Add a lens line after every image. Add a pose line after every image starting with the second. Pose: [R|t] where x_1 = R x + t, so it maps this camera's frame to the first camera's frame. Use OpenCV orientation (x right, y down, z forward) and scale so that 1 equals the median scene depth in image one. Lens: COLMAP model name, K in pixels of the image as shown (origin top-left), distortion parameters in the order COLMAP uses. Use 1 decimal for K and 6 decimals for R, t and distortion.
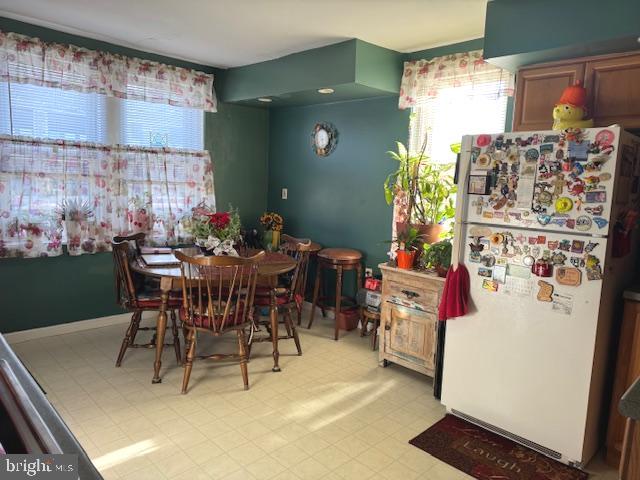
lens RADIAL K [[448.8, 0, 320.5], [0, 448.8, 242.0], [0, 0, 1]] dist [-0.010446, -0.015861]
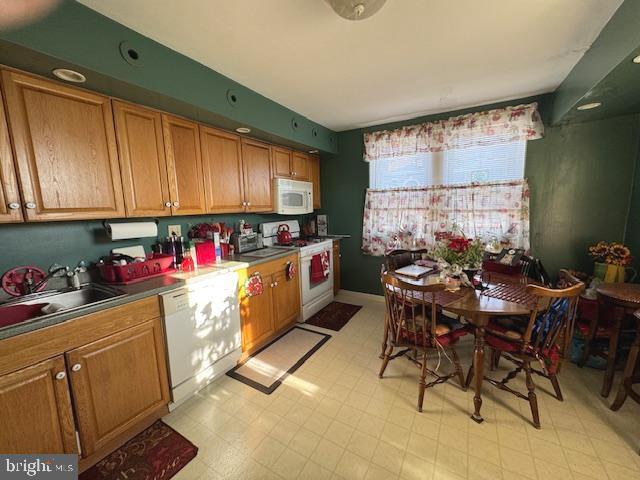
lens RADIAL K [[251.3, 0, 320.3], [0, 251.3, 239.3], [0, 0, 1]] dist [-0.000009, 0.000233]
pose [[0.250595, 0.069900, -0.965565, 0.228934], [-0.096188, 0.994252, 0.047012, -0.049382], [0.963302, 0.081095, 0.255879, 0.447970]]
